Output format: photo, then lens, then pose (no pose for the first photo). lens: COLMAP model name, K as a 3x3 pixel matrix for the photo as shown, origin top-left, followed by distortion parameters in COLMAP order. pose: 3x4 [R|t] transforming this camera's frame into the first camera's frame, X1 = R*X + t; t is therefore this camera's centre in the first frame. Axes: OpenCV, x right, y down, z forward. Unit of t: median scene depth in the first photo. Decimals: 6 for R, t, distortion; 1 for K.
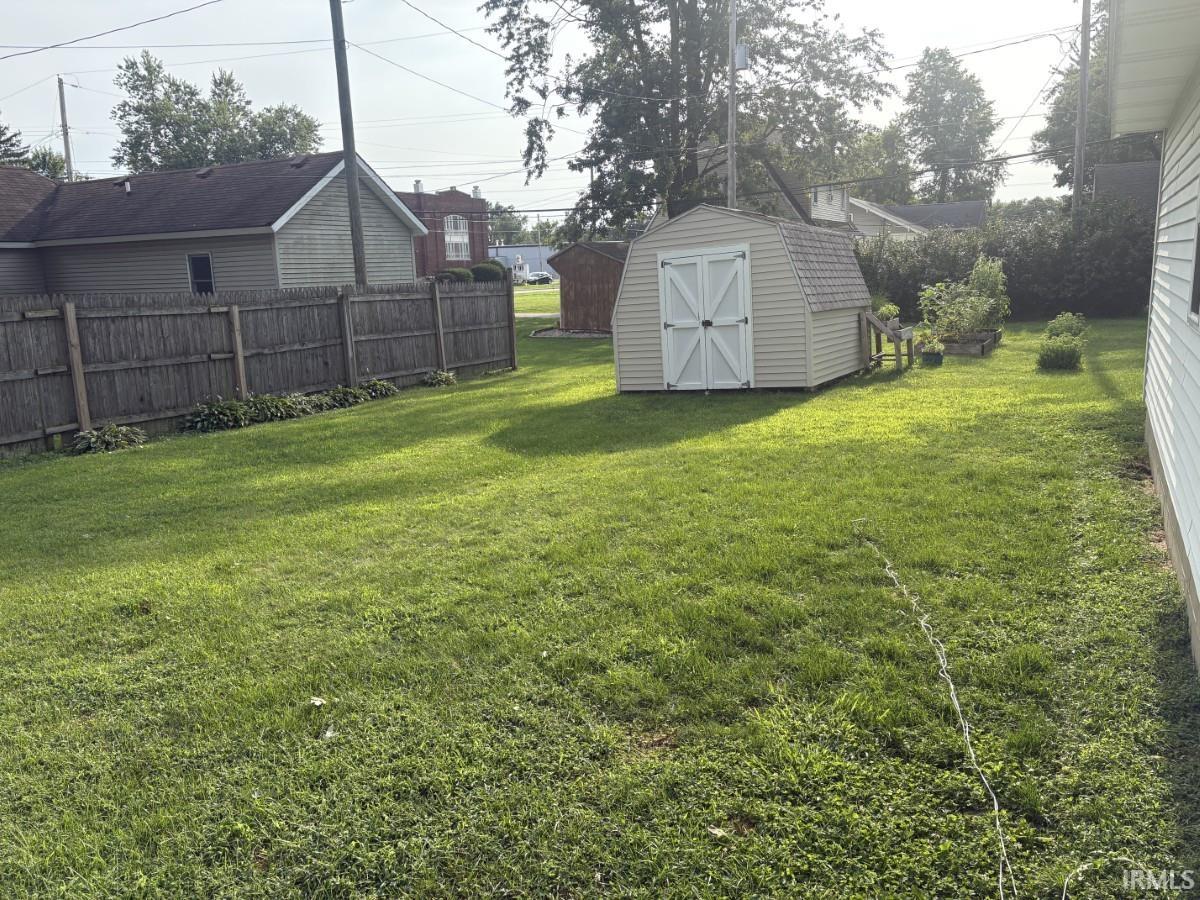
lens RADIAL K [[917.9, 0, 602.5], [0, 917.9, 437.8], [0, 0, 1]] dist [0.046660, 0.005775]
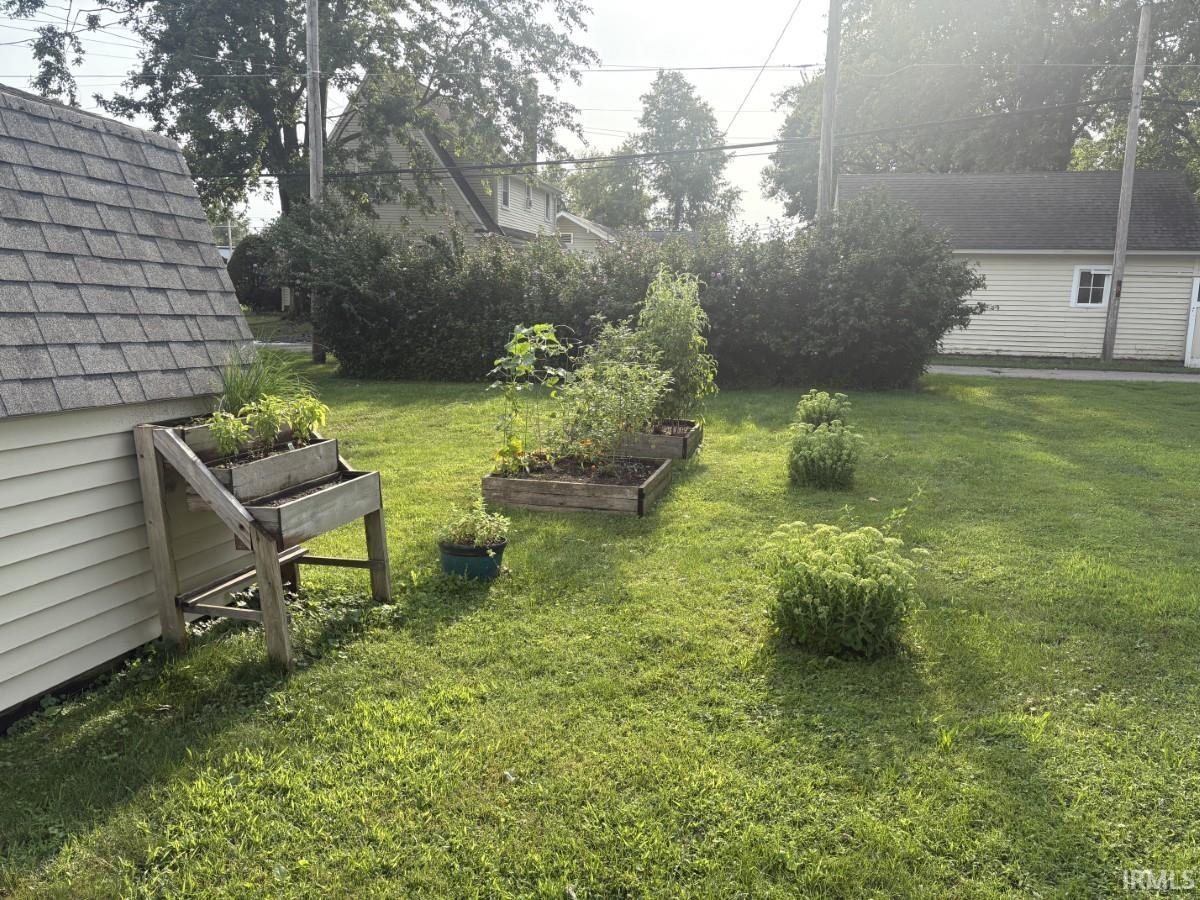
lens RADIAL K [[918.9, 0, 600.7], [0, 918.9, 434.1], [0, 0, 1]] dist [0.097708, -0.092013]
pose [[0.966235, 0.016292, 0.257147, 0.118517], [-0.009014, 0.999525, -0.029457, -0.044857], [-0.257505, 0.026144, 0.965923, 0.254801]]
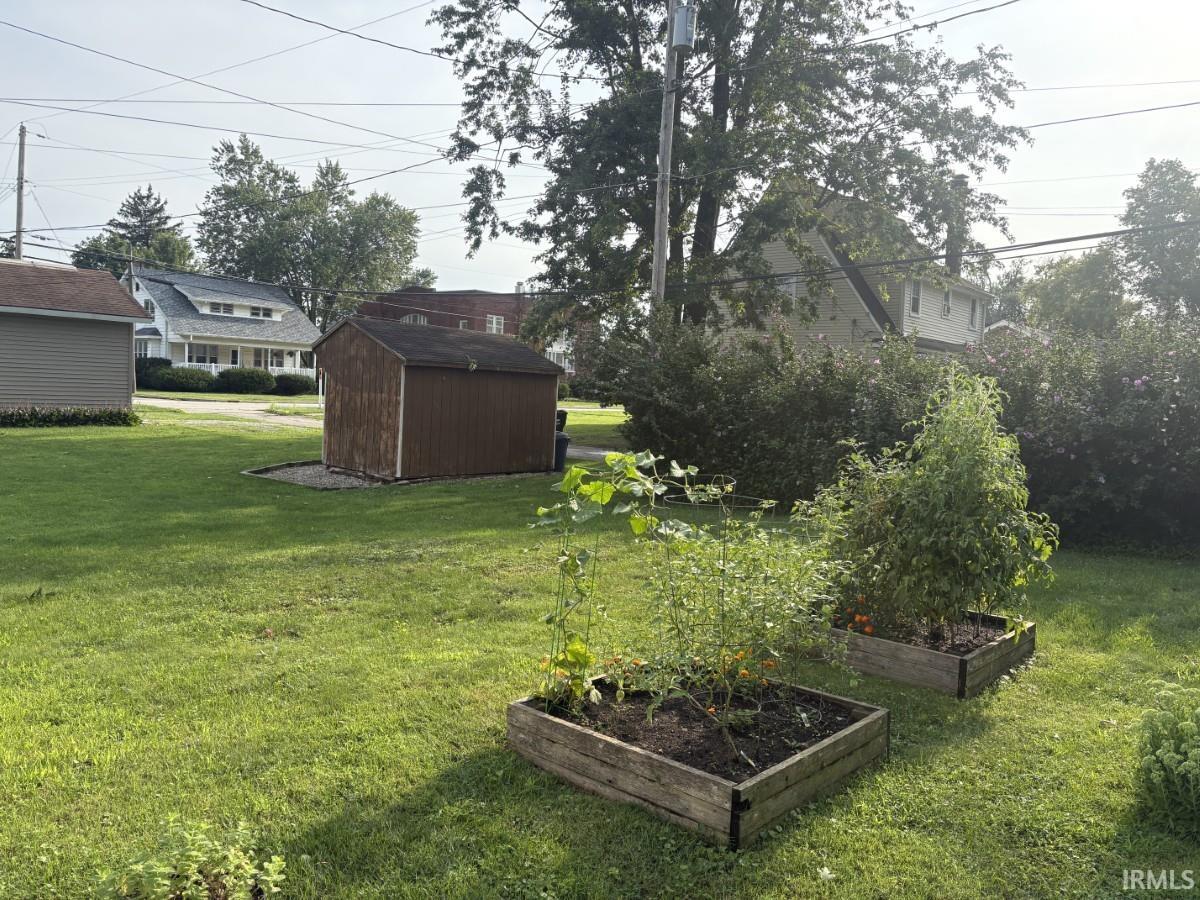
lens RADIAL K [[918.9, 0, 600.7], [0, 918.9, 434.1], [0, 0, 1]] dist [0.097708, -0.092013]
pose [[0.973586, 0.085659, -0.211645, 0.168313], [-0.113439, 0.985927, -0.122796, -0.059091], [0.198148, 0.143561, 0.969602, 0.320617]]
